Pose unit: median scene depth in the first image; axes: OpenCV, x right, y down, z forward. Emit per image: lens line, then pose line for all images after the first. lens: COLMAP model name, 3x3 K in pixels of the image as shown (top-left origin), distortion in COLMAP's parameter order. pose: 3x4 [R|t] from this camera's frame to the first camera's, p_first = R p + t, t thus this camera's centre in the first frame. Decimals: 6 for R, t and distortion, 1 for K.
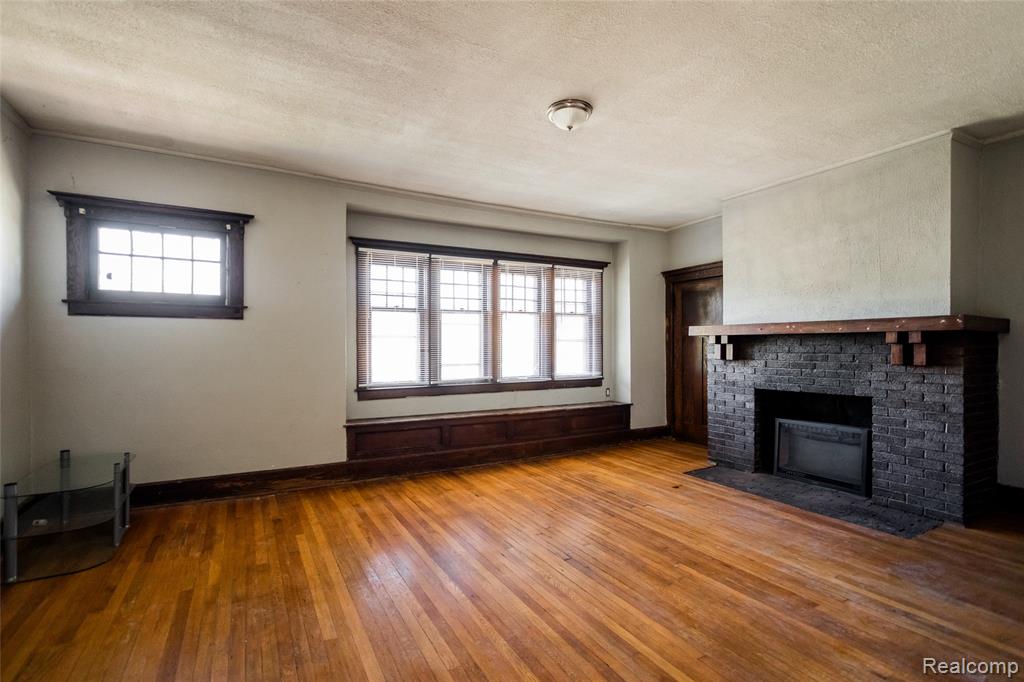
lens RADIAL K [[482.2, 0, 508.2], [0, 482.2, 343.9], [0, 0, 1]] dist [-0.002636, 0.001170]
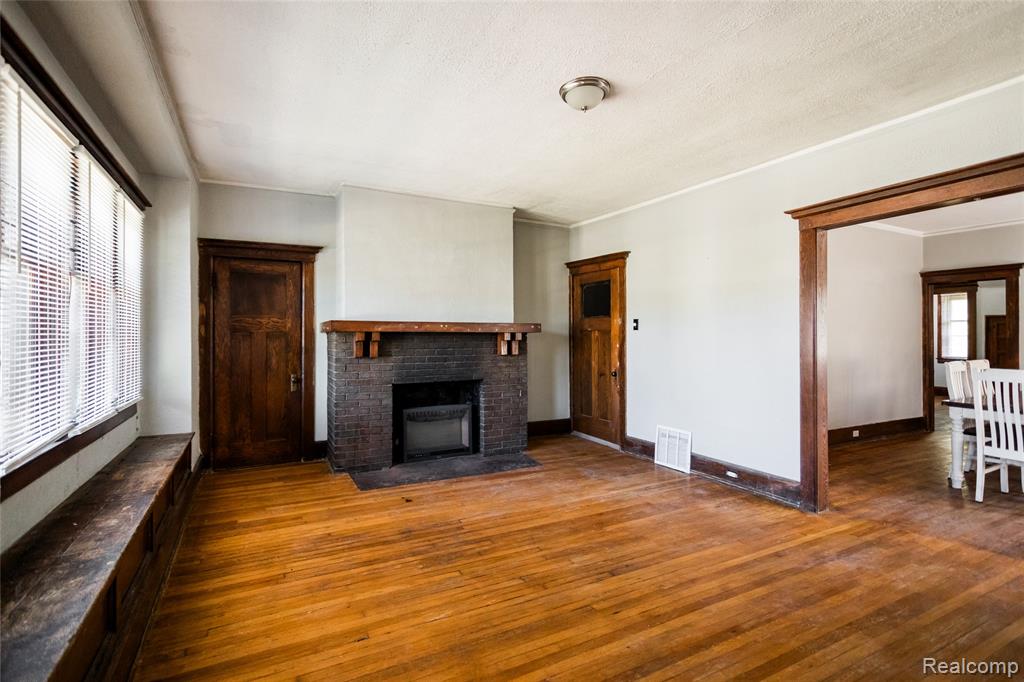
lens RADIAL K [[482.2, 0, 510.2], [0, 482.2, 332.1], [0, 0, 1]] dist [-0.002636, 0.001170]
pose [[0.020148, 0.012826, 0.999715, -0.601351], [-0.002316, 0.999916, -0.012782, -0.006926], [-0.999794, -0.002058, 0.020176, 0.864580]]
